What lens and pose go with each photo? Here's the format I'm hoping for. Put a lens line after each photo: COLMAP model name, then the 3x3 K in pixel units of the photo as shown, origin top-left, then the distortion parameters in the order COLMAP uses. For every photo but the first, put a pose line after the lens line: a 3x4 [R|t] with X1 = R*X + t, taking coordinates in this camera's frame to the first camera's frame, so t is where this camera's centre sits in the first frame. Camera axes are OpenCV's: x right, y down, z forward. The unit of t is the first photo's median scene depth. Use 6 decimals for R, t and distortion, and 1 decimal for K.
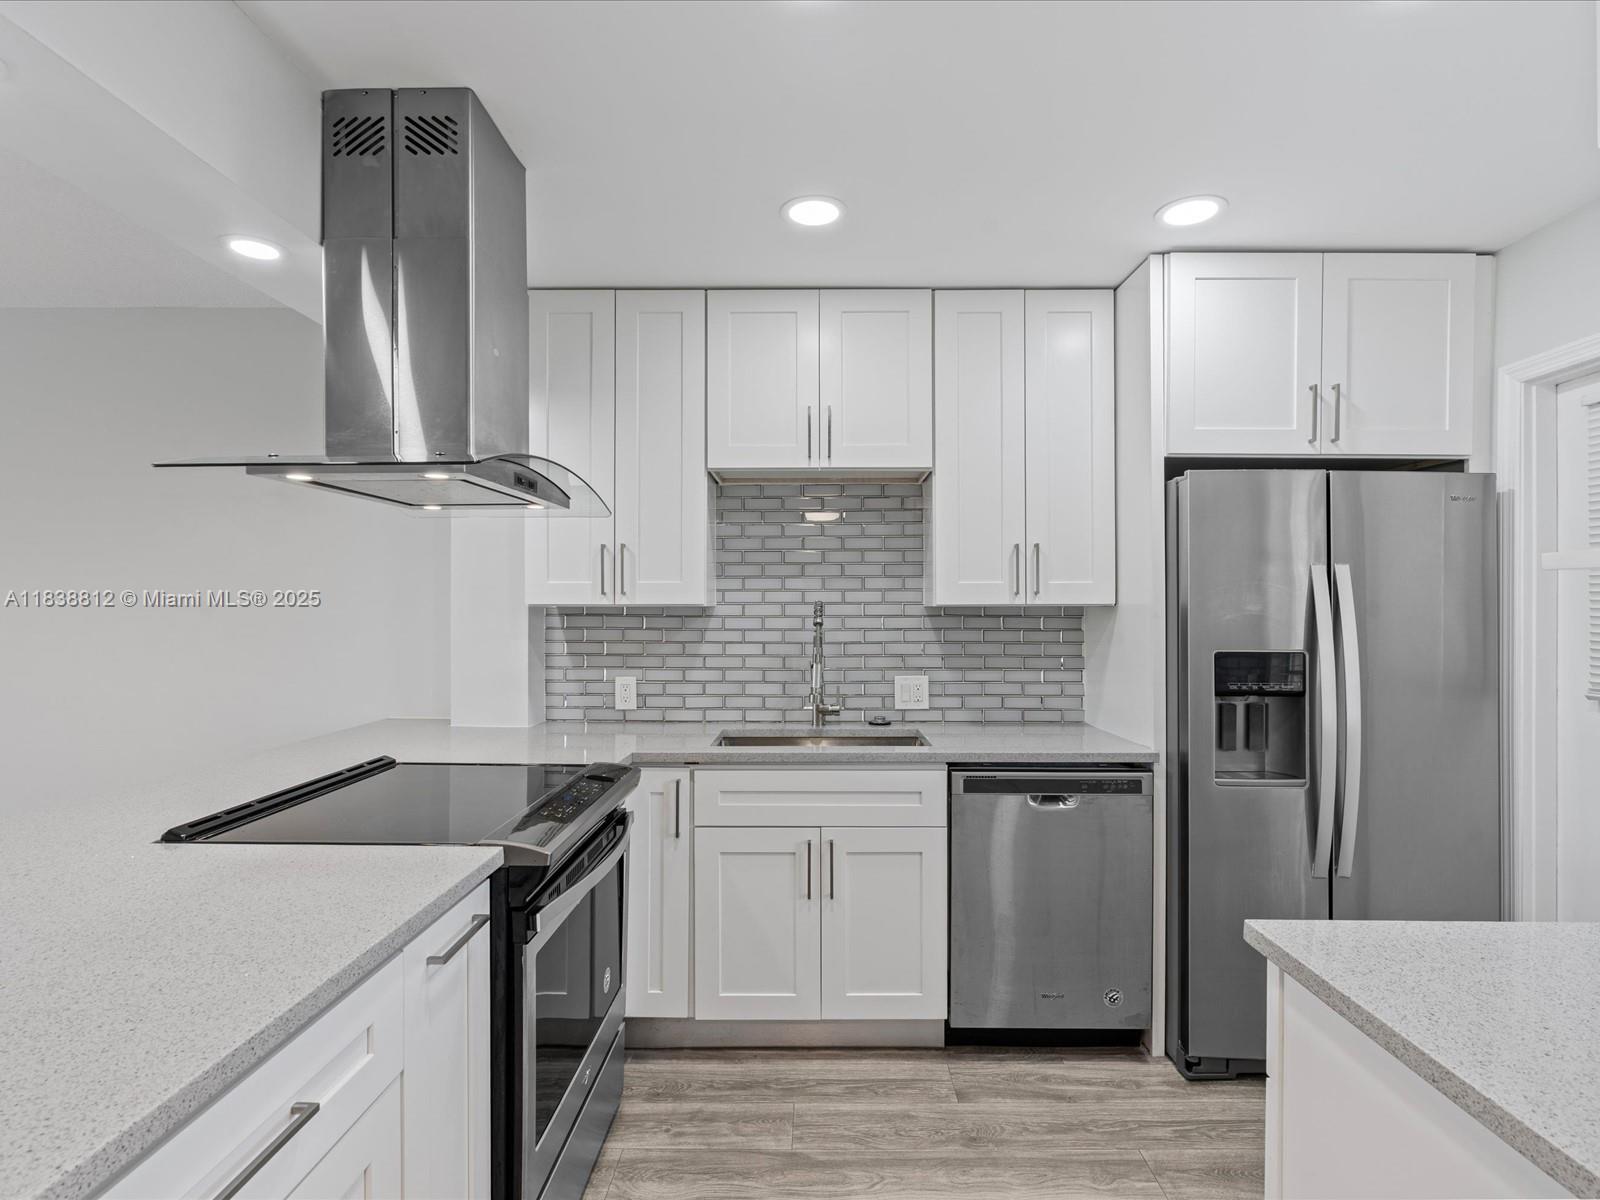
lens RADIAL K [[808.8, 0, 829.3], [0, 808.8, 595.8], [0, 0, 1]] dist [-0.015035, 0.005275]
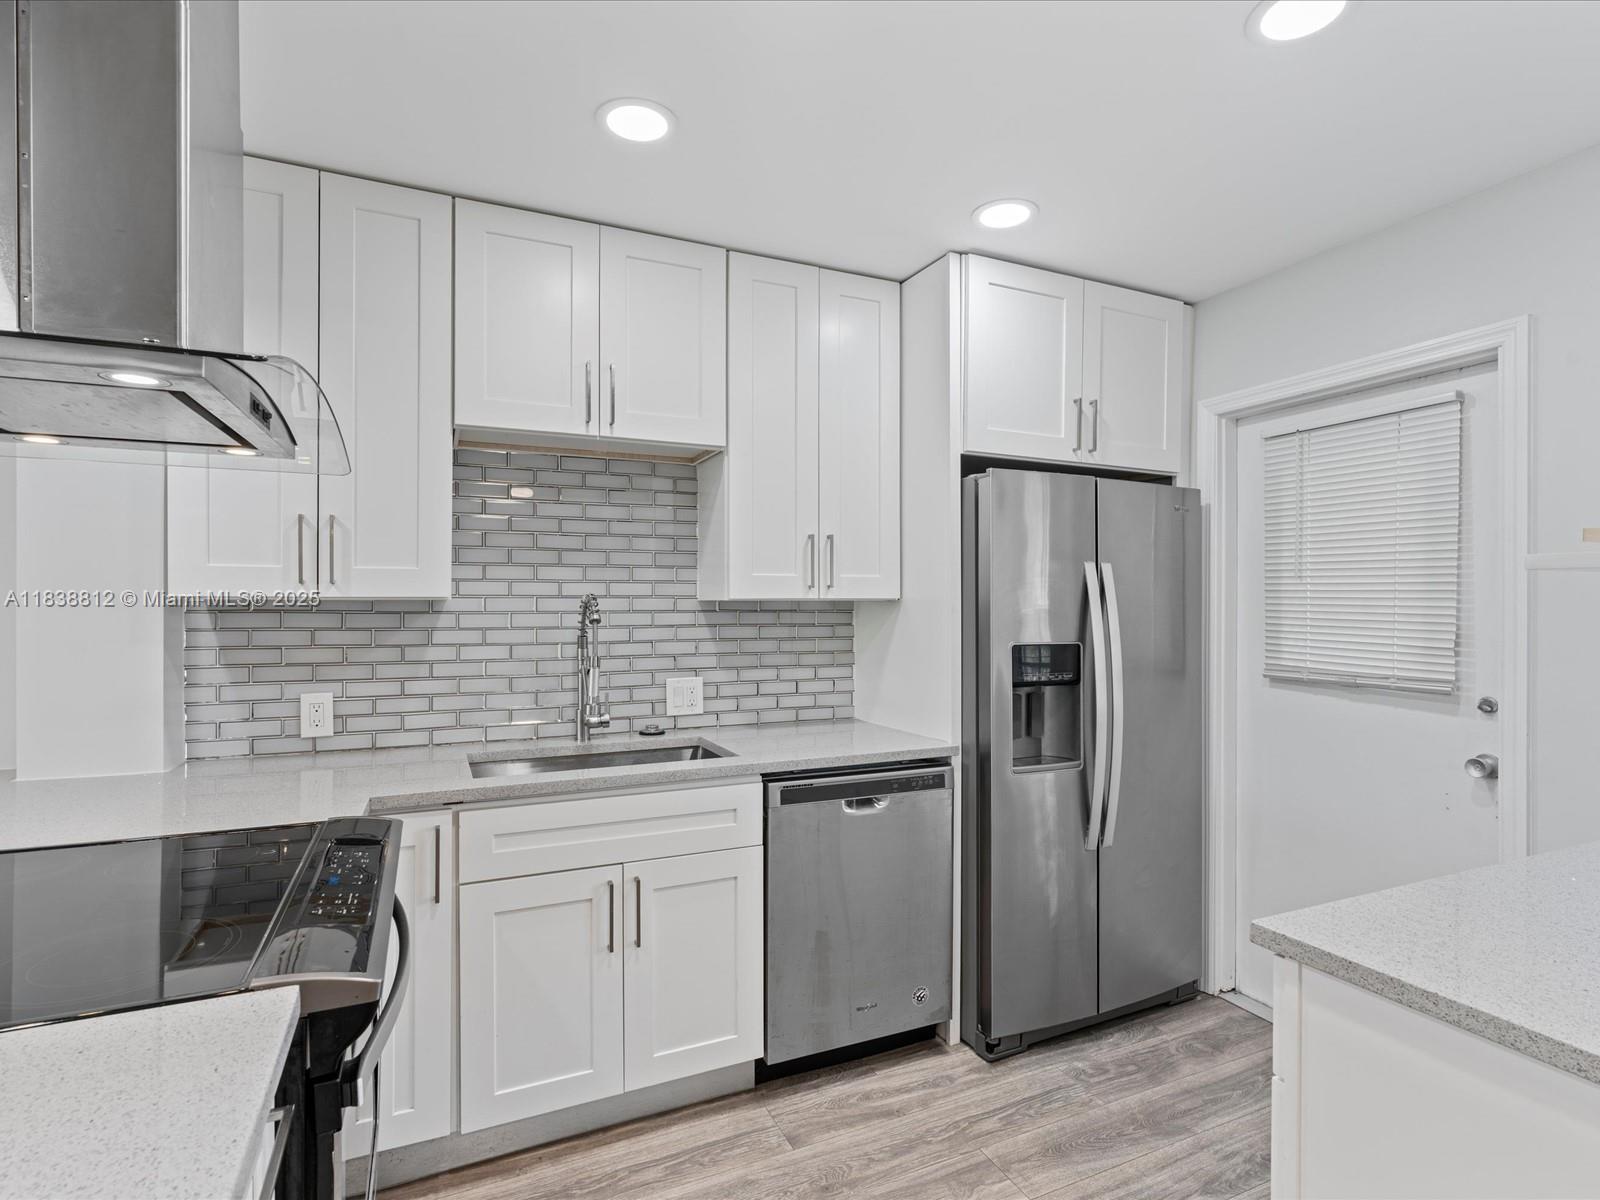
lens RADIAL K [[808.8, 0, 835.5], [0, 808.8, 595.8], [0, 0, 1]] dist [-0.015035, 0.005275]
pose [[0.907321, 0.004795, 0.420411, -0.156097], [-0.007606, 0.999959, 0.005010, 0.002727], [-0.420370, -0.007743, 0.907320, 0.143683]]
